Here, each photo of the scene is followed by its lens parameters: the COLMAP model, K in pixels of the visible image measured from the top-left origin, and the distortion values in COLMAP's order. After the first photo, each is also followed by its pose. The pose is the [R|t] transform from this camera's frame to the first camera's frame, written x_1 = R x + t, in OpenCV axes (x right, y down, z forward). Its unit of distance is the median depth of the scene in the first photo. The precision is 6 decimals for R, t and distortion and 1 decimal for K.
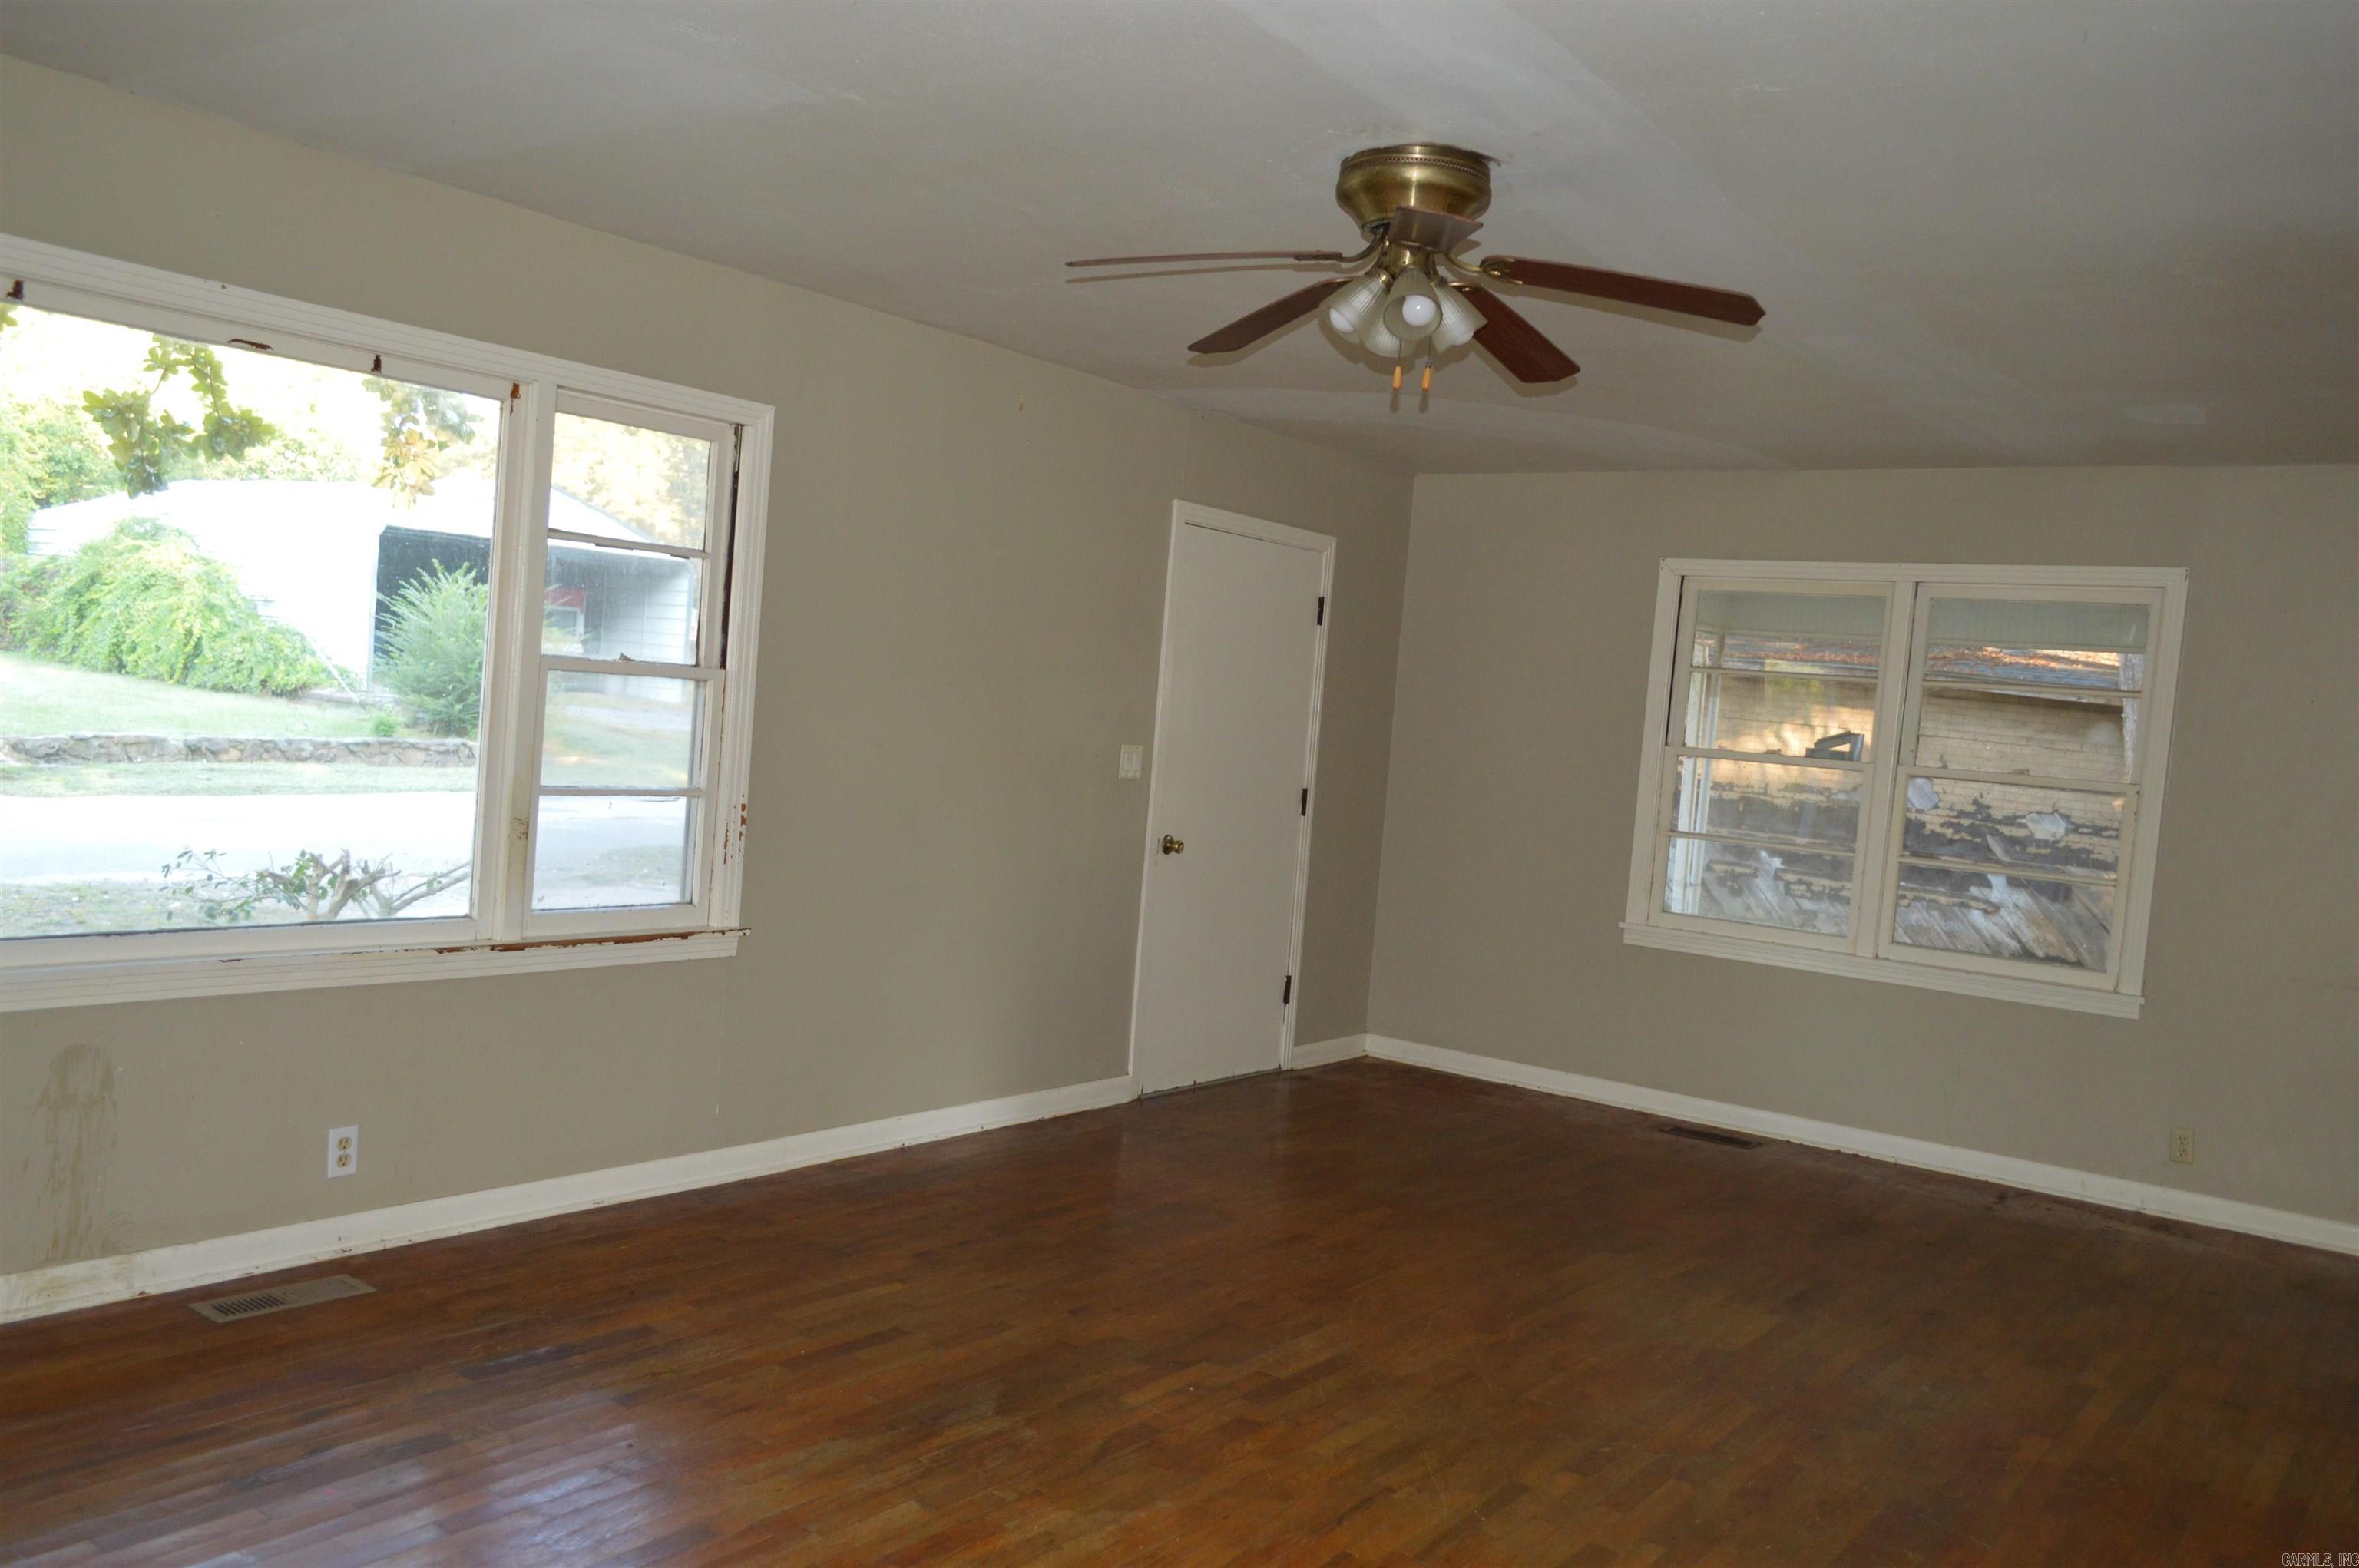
lens RADIAL K [[1869.3, 0, 1169.8], [0, 1869.3, 801.0], [0, 0, 1]] dist [-0.005156, 0.001612]
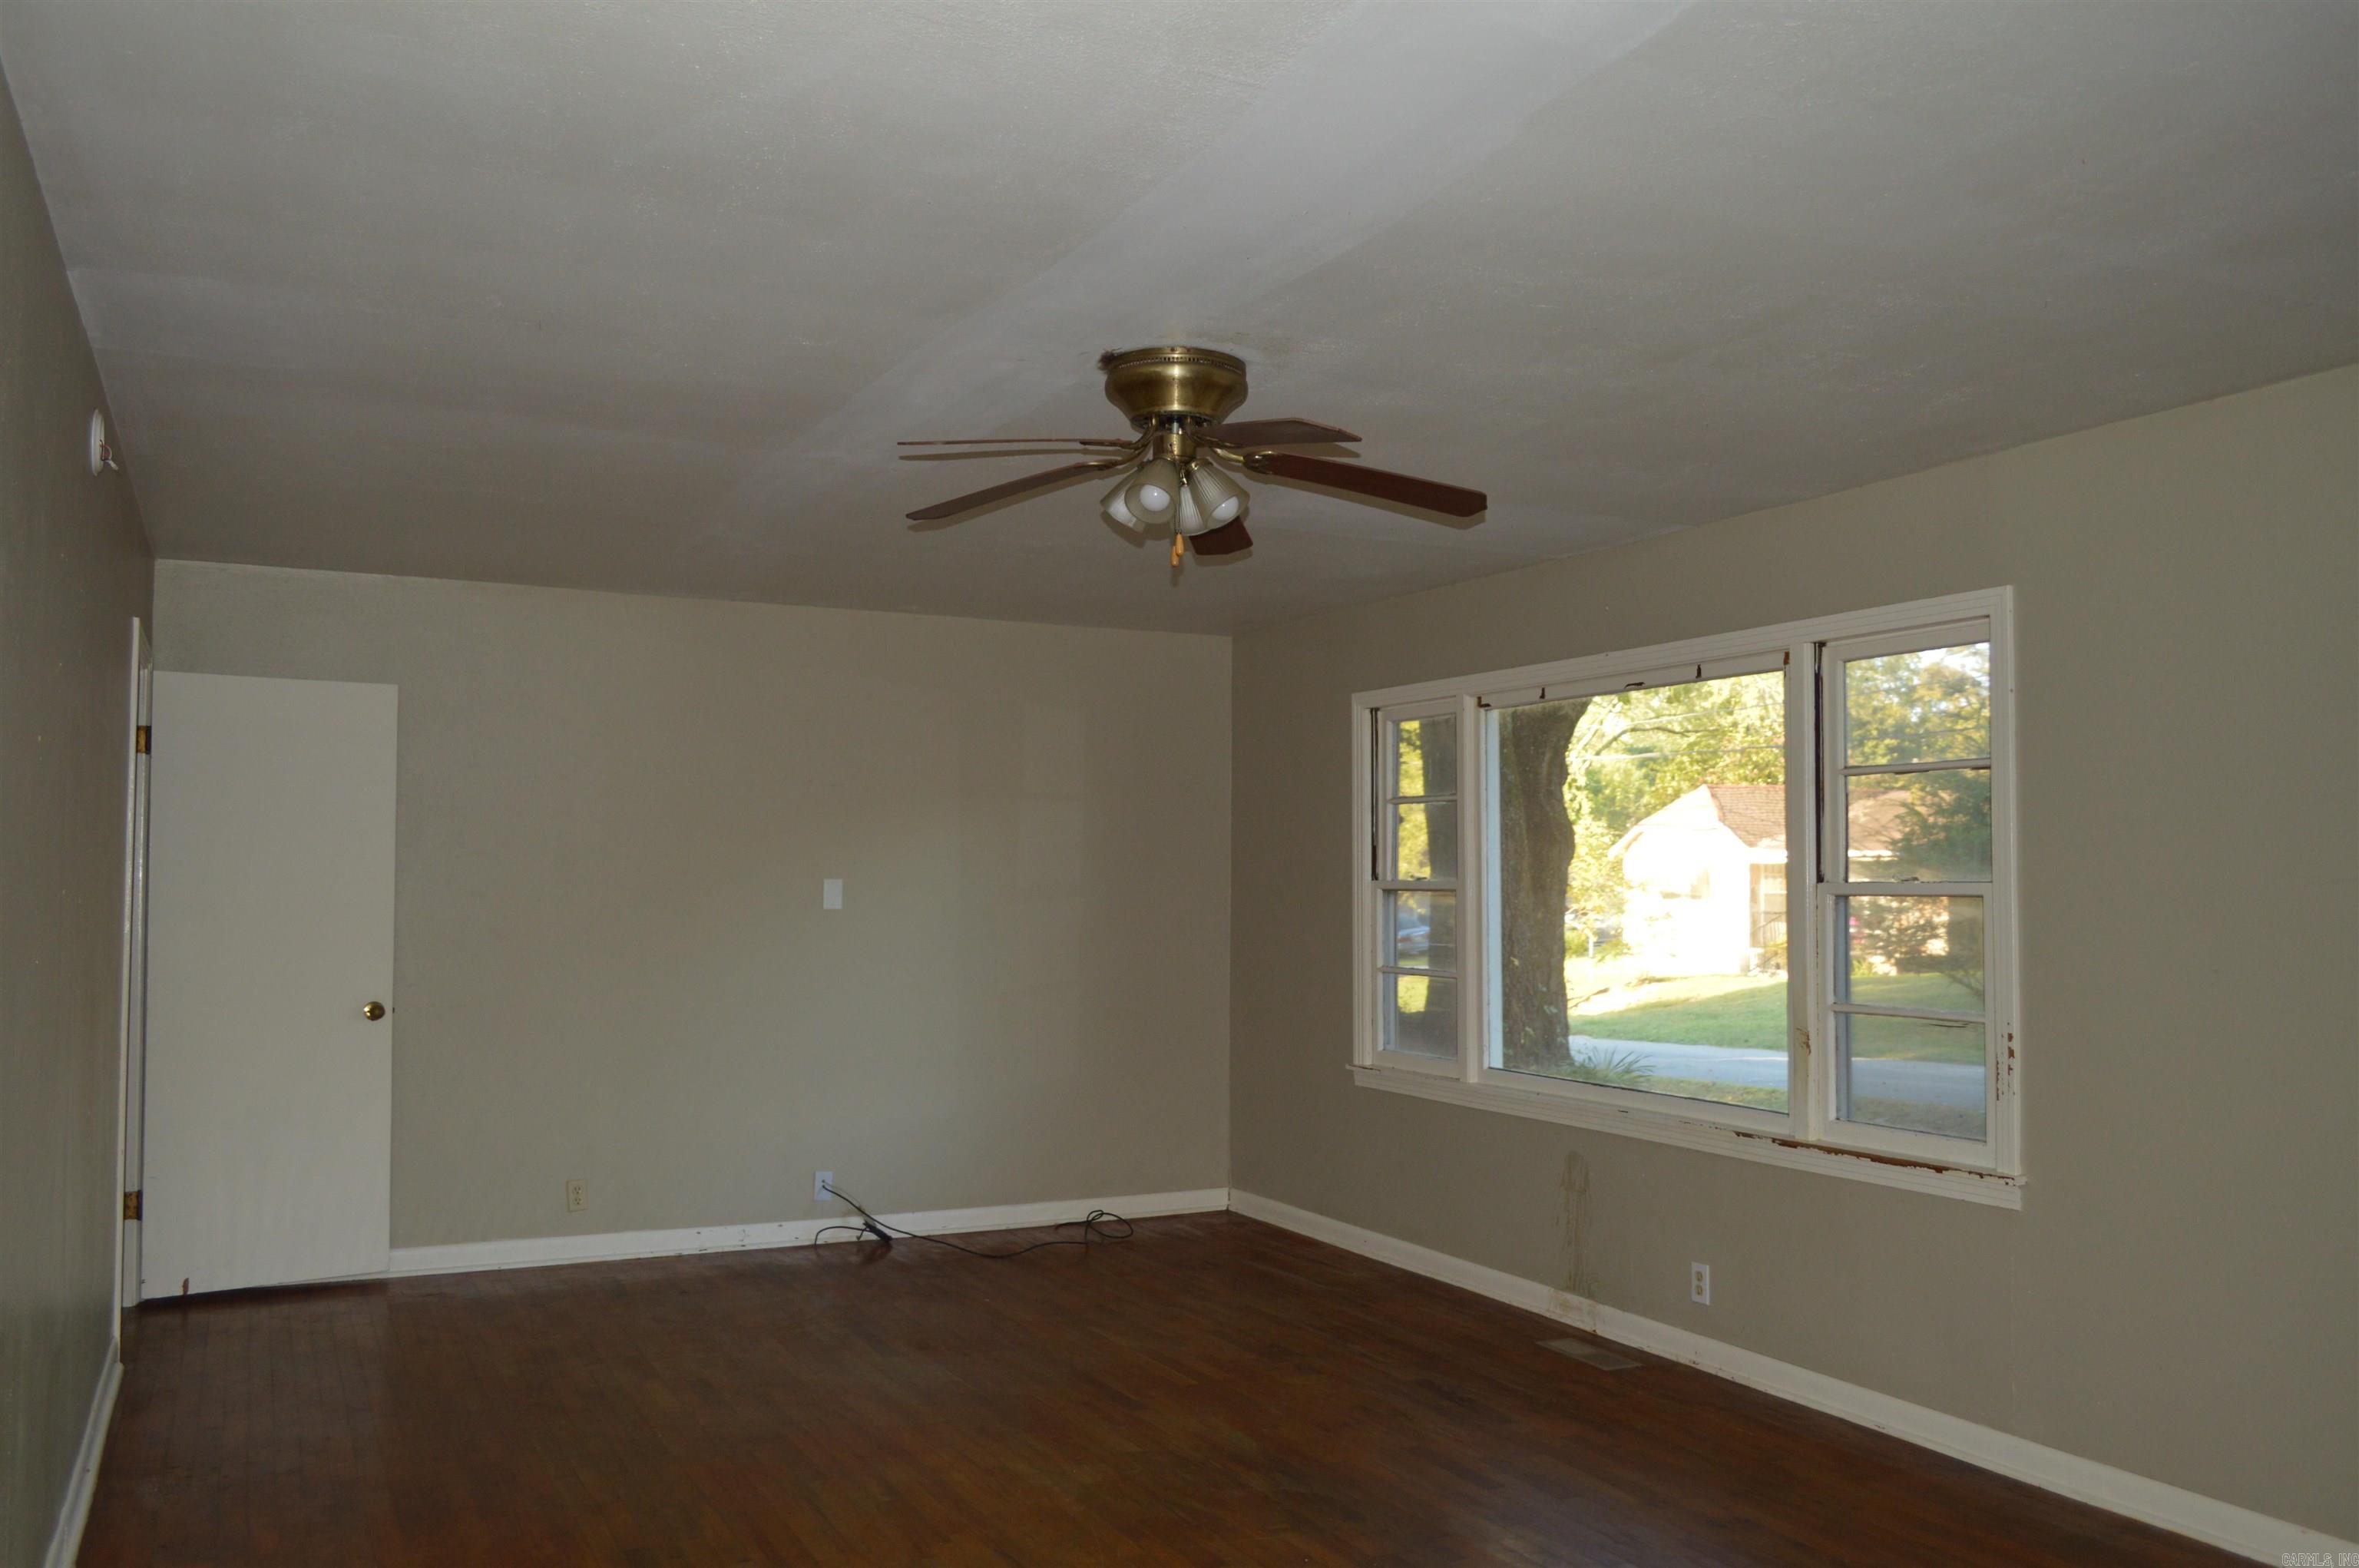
lens RADIAL K [[1869.3, 0, 1169.8], [0, 1869.3, 801.0], [0, 0, 1]] dist [-0.005156, 0.001612]
pose [[-0.448097, -0.119128, -0.886012, 0.996651], [-0.087354, 0.992174, -0.089224, 0.008102], [0.889707, 0.037416, -0.454996, 1.403031]]
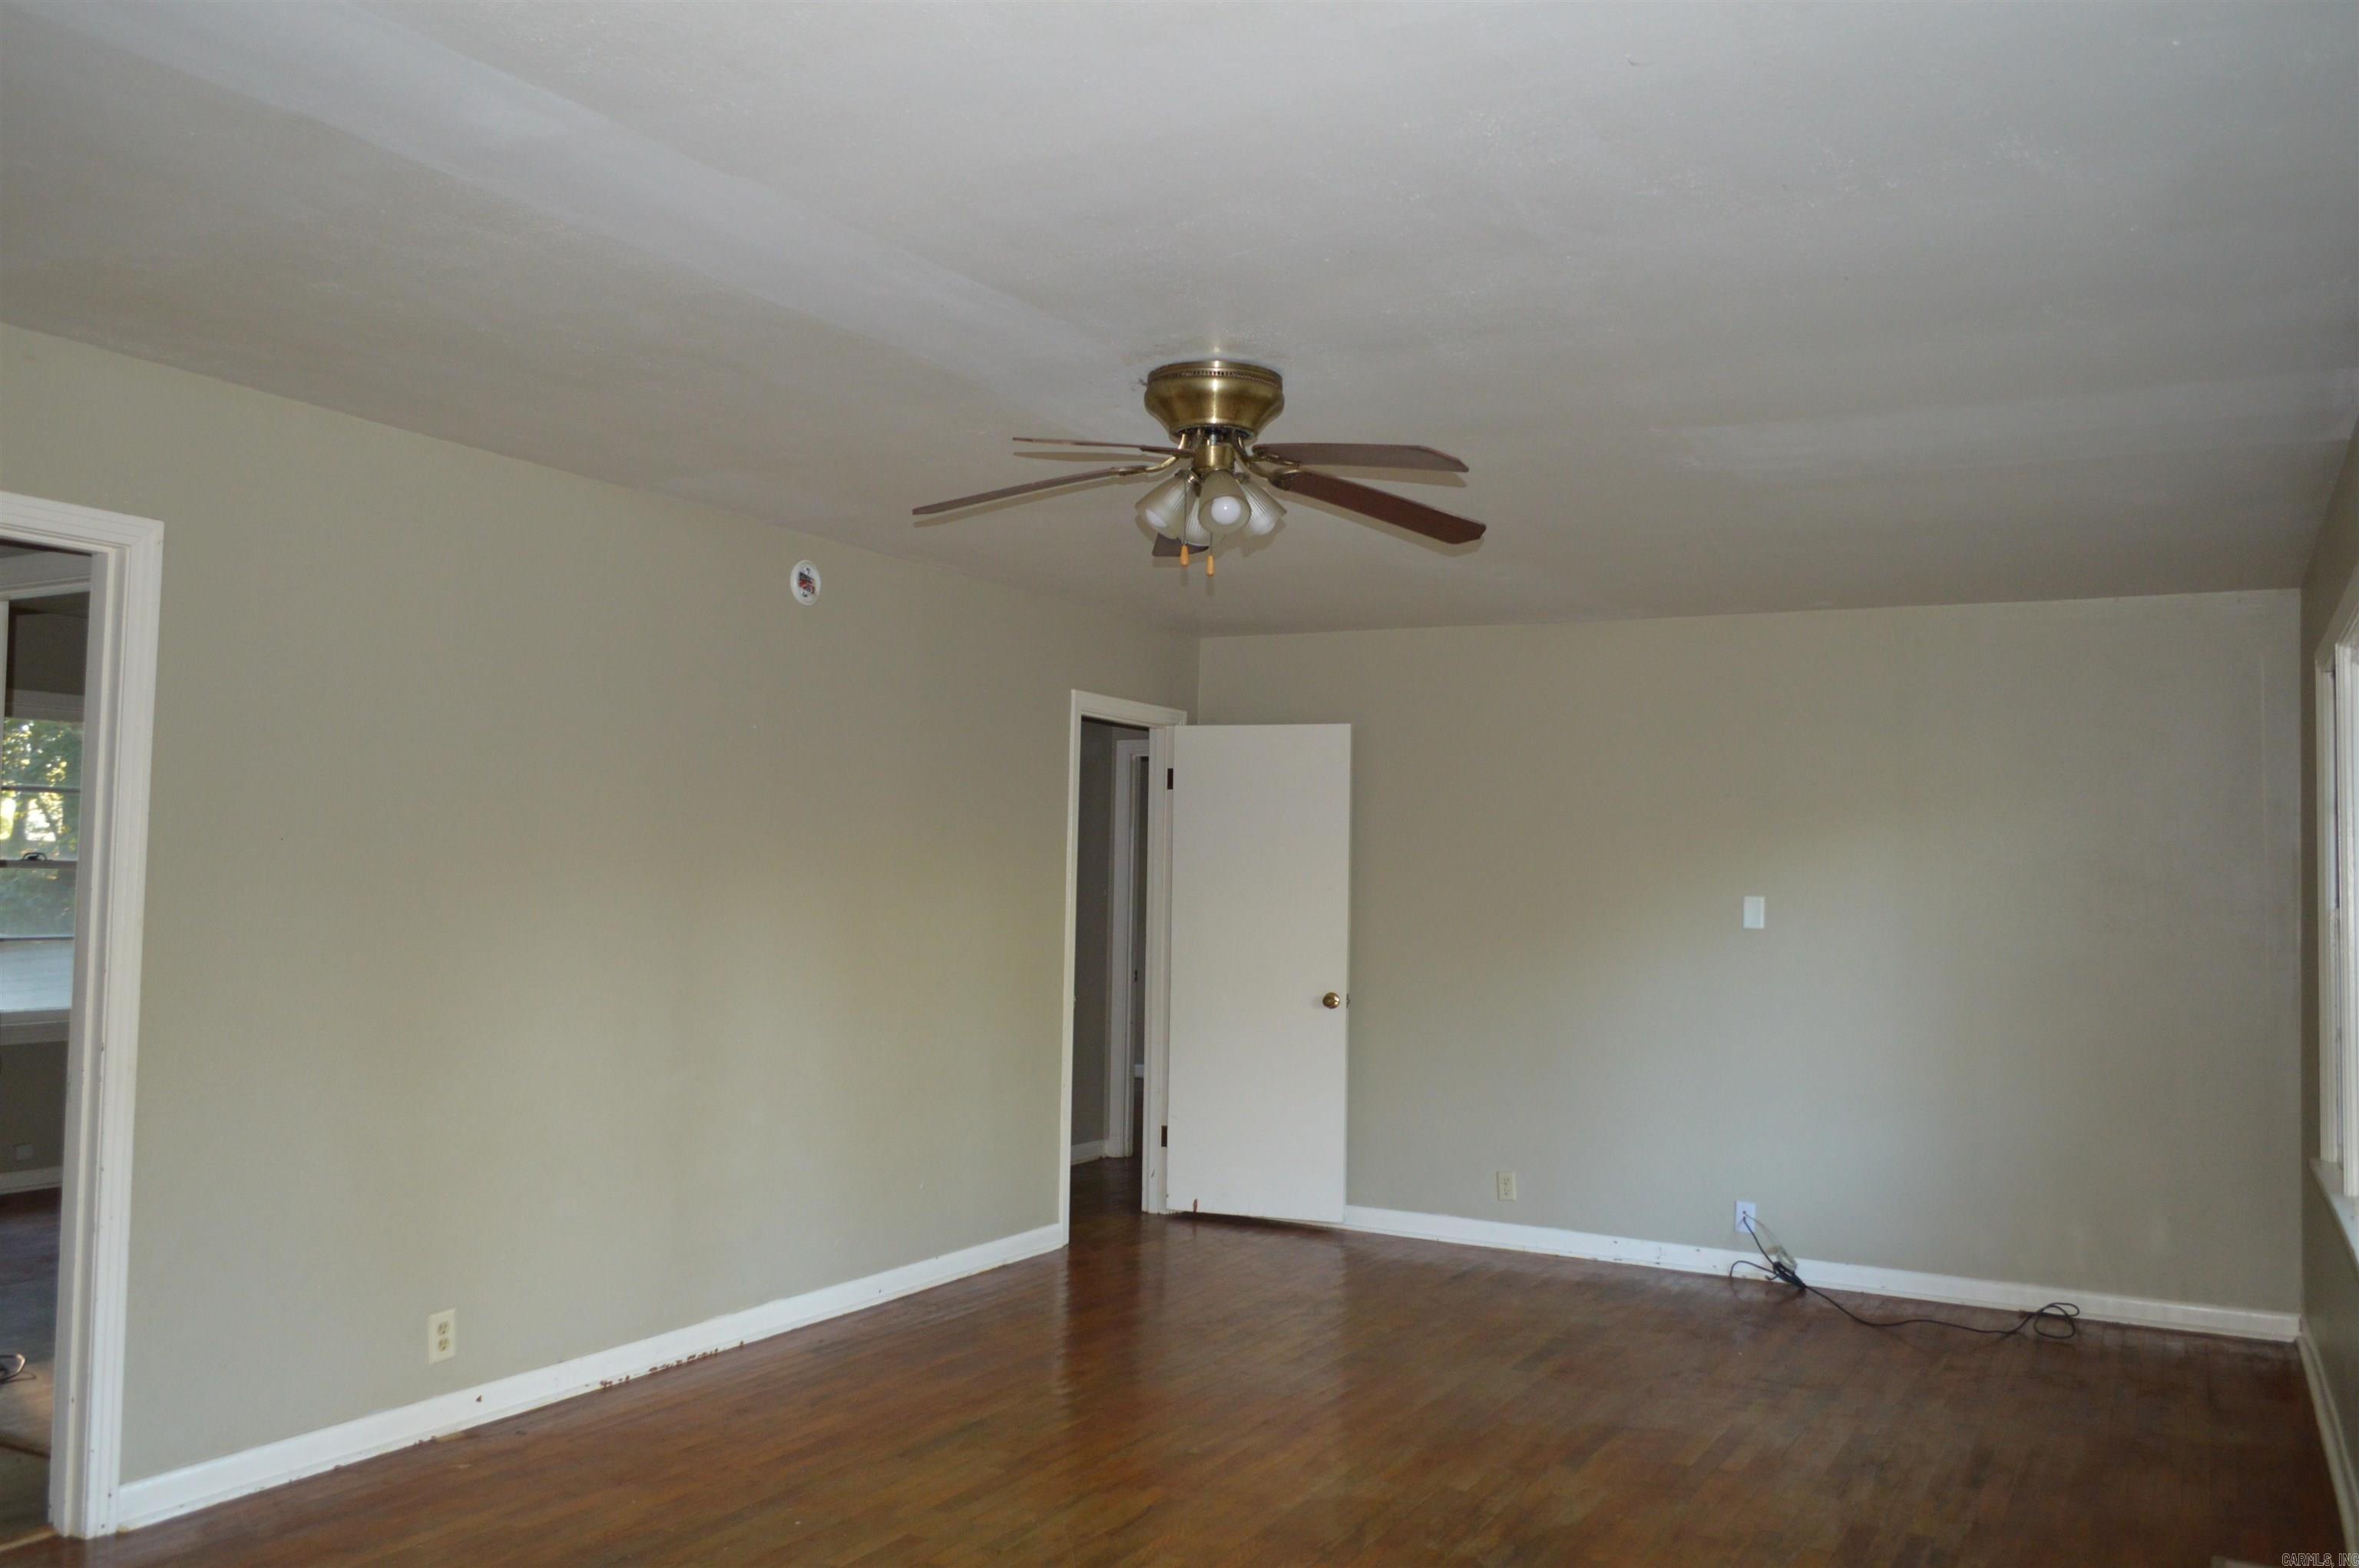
lens RADIAL K [[1875.4, 0, 1207.7], [0, 1875.4, 784.9], [0, 0, 1]] dist [0.004373, 0.000574]
pose [[-0.982530, -0.110969, -0.149403, 0.257857], [-0.110187, 0.993819, -0.013524, -0.078294], [0.149980, 0.003175, -0.988684, 1.965030]]
